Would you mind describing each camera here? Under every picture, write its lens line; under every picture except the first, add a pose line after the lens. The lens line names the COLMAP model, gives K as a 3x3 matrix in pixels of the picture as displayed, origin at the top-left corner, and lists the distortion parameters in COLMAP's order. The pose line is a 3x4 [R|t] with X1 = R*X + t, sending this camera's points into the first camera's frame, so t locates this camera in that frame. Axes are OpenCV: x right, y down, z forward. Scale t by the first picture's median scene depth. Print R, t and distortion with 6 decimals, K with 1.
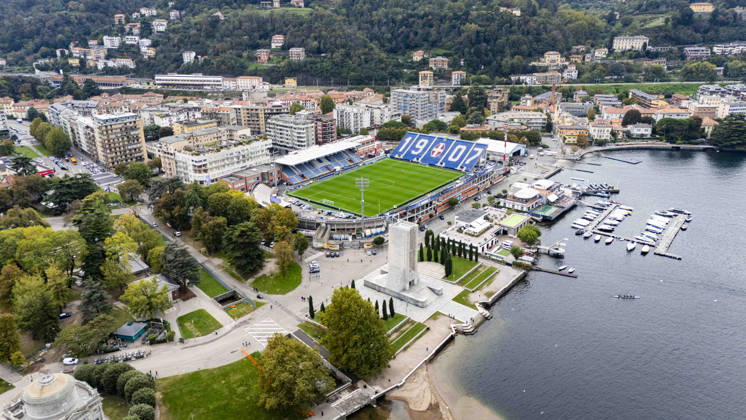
lens RADIAL K [[547.2, 0, 373.0], [0, 547.2, 210.0], [0, 0, 1]] dist [0.068302, -0.060196]
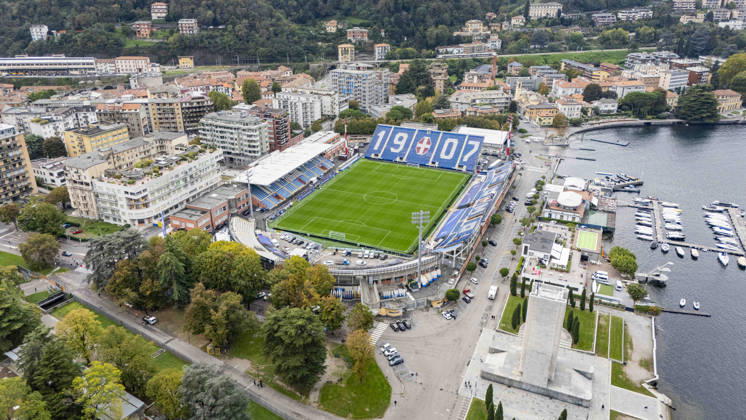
lens RADIAL K [[547.2, 0, 373.0], [0, 547.2, 210.0], [0, 0, 1]] dist [0.068302, -0.060196]
pose [[0.964841, -0.099411, 0.243308, -0.157435], [0.085161, 0.994015, 0.068428, -0.070654], [-0.248654, -0.045301, 0.967532, 0.192431]]
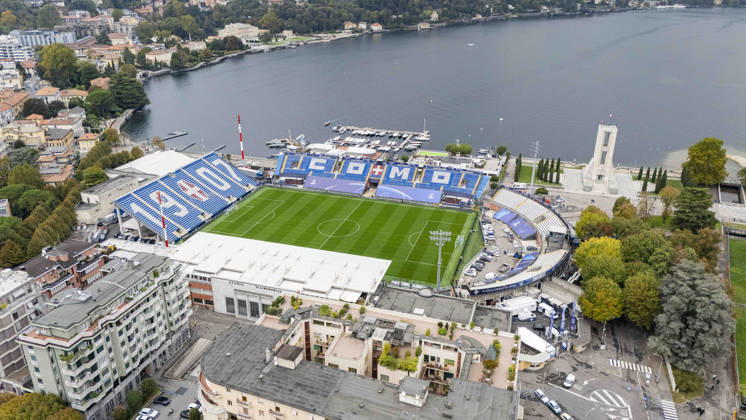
lens RADIAL K [[547.2, 0, 373.0], [0, 547.2, 210.0], [0, 0, 1]] dist [0.068302, -0.060196]
pose [[-0.350763, -0.361702, 0.863792, -0.451659], [0.330029, 0.815472, 0.475484, -0.294609], [-0.876382, 0.451859, -0.166665, 0.873322]]
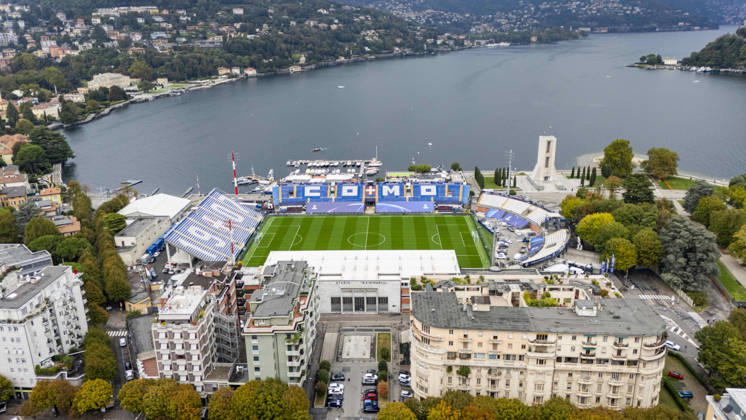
lens RADIAL K [[563.1, 0, 373.0], [0, 563.1, 210.0], [0, 0, 1]] dist [0.071862, -0.059900]
pose [[-0.598962, -0.239645, 0.764078, -0.451530], [0.302526, 0.815739, 0.492998, -0.364774], [-0.741433, 0.526441, -0.416099, 1.053962]]
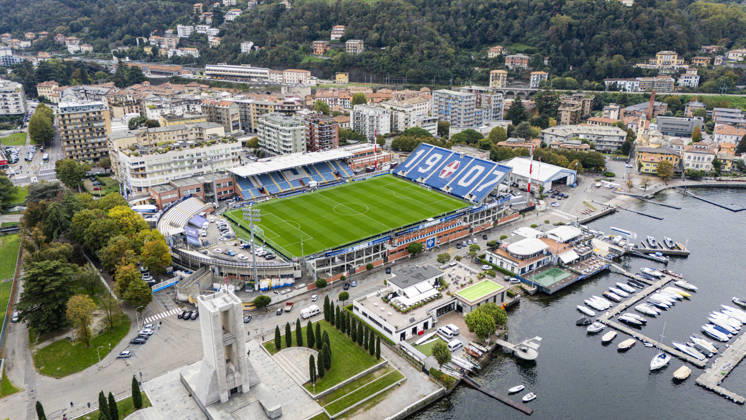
lens RADIAL K [[547.2, 0, 373.0], [0, 547.2, 210.0], [0, 0, 1]] dist [0.068302, -0.060196]
pose [[0.971506, 0.091099, -0.218807, 0.174518], [-0.091224, 0.995785, 0.009553, -0.047045], [0.218755, 0.010680, 0.975721, 0.213463]]
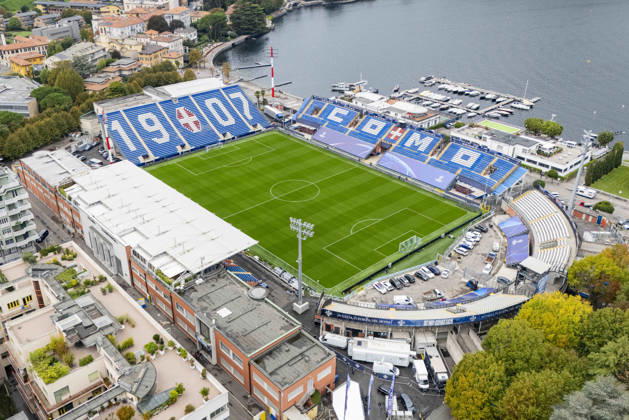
lens RADIAL K [[556.0, 0, 294.9], [0, 556.0, 209.7], [0, 0, 1]] dist [0.083140, -0.114113]
pose [[0.177067, -0.459717, 0.870234, -0.392032], [0.347402, 0.856484, 0.381768, -0.200356], [-0.920847, 0.234723, 0.311361, 0.684454]]
